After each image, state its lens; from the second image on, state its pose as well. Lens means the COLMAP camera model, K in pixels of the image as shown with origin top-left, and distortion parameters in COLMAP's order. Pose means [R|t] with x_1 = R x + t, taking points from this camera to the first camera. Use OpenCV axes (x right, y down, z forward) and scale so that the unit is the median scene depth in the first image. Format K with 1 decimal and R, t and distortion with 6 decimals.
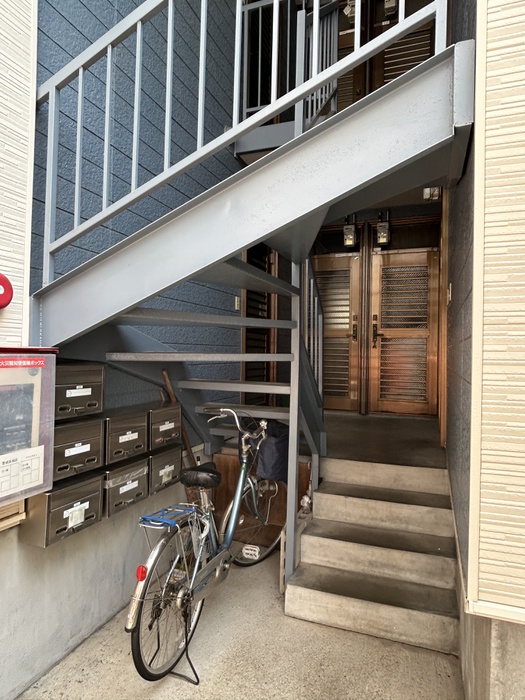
lens RADIAL K [[434.1, 0, 262.5], [0, 434.1, 350.0], [0, 0, 1]] dist [0.004132, 0.001577]
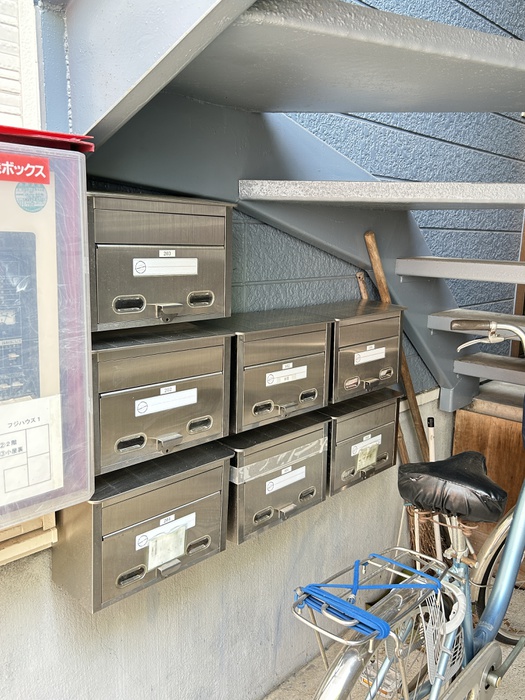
lens RADIAL K [[623.5, 0, 262.5], [0, 623.5, 350.0], [0, 0, 1]] dist [-0.002144, -0.004339]
pose [[0.928094, 0.075524, -0.364607, -0.104733], [-0.005756, 0.982007, 0.188758, 0.056912], [0.372302, -0.173087, 0.911829, 0.434033]]
